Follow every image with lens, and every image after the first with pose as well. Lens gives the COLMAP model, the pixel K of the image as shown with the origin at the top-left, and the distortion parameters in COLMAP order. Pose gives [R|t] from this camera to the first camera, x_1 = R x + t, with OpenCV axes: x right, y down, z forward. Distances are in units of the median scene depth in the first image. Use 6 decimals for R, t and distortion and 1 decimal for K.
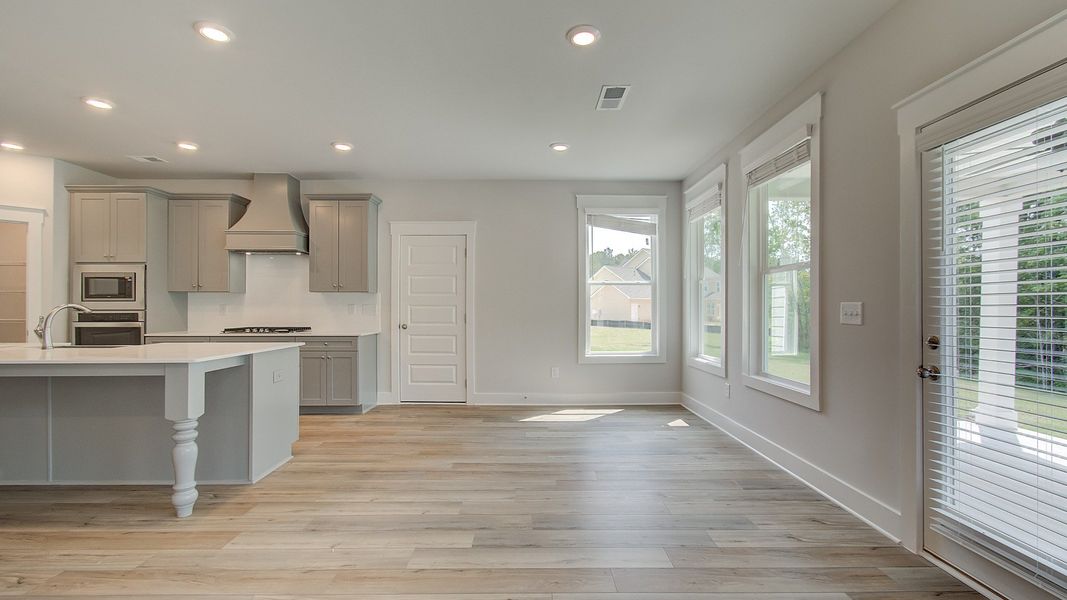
lens RADIAL K [[463.4, 0, 537.6], [0, 463.4, 303.3], [0, 0, 1]] dist [0.001057, 0.000071]
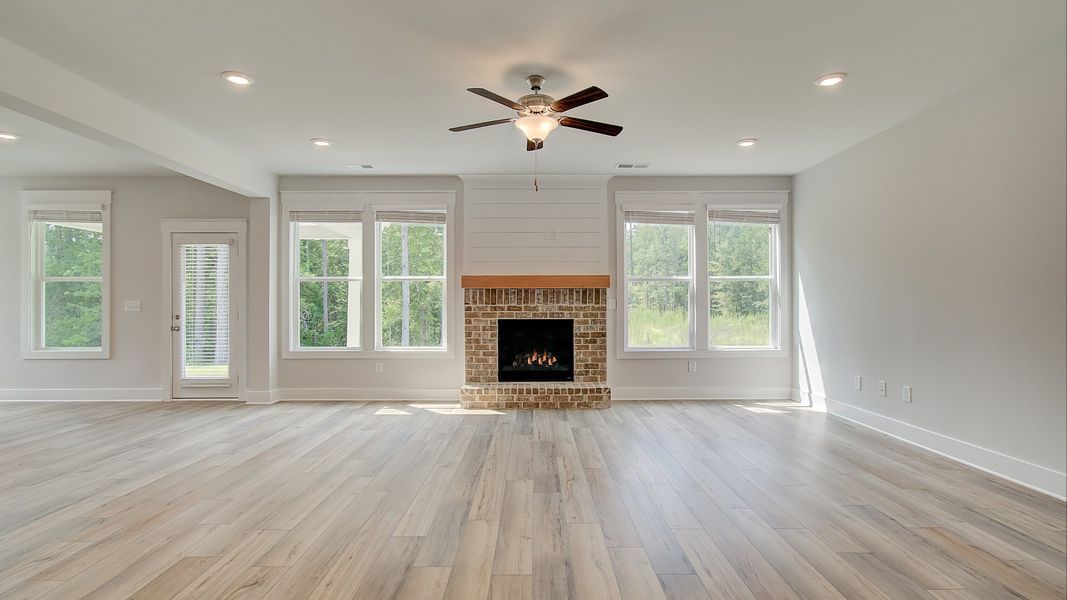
lens RADIAL K [[528.7, 0, 547.2], [0, 528.7, 300.1], [0, 0, 1]] dist [-0.025998, 0.014994]
pose [[-0.006020, 0.006269, 0.999962, -0.914865], [-0.008903, 0.999940, -0.006322, -0.004100], [-0.999942, -0.008940, -0.005963, -0.461488]]
